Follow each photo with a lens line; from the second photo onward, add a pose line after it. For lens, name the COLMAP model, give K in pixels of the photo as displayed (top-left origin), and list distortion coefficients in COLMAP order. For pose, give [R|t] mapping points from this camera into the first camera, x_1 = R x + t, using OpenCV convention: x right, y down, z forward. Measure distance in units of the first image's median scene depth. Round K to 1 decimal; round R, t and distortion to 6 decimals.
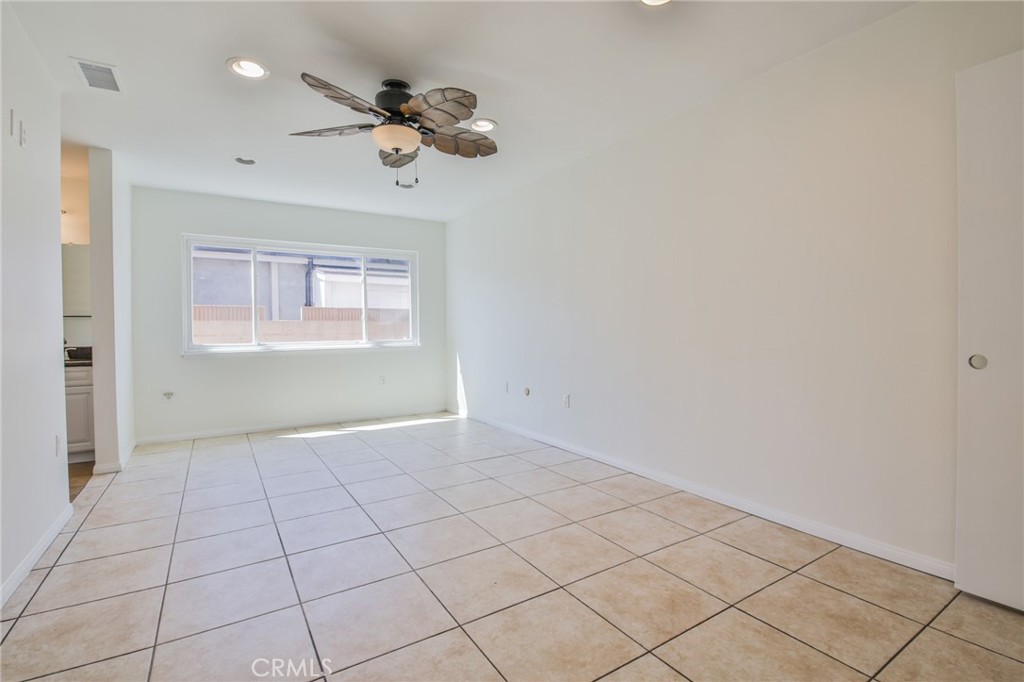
lens RADIAL K [[466.4, 0, 510.8], [0, 466.4, 338.1], [0, 0, 1]] dist [-0.010040, -0.004998]
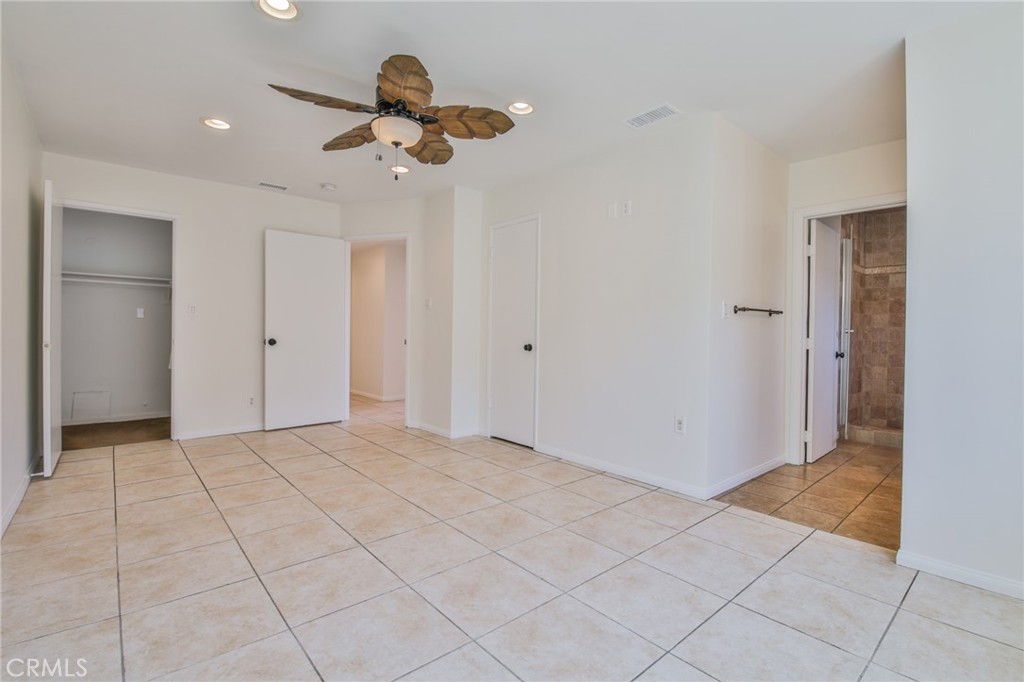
lens RADIAL K [[466.4, 0, 511.6], [0, 466.4, 338.0], [0, 0, 1]] dist [-0.010040, -0.004998]
pose [[-0.988889, -0.000645, -0.148652, -0.384654], [-0.005840, 0.999387, 0.034514, -0.037279], [0.148538, 0.034999, -0.988287, 2.263568]]
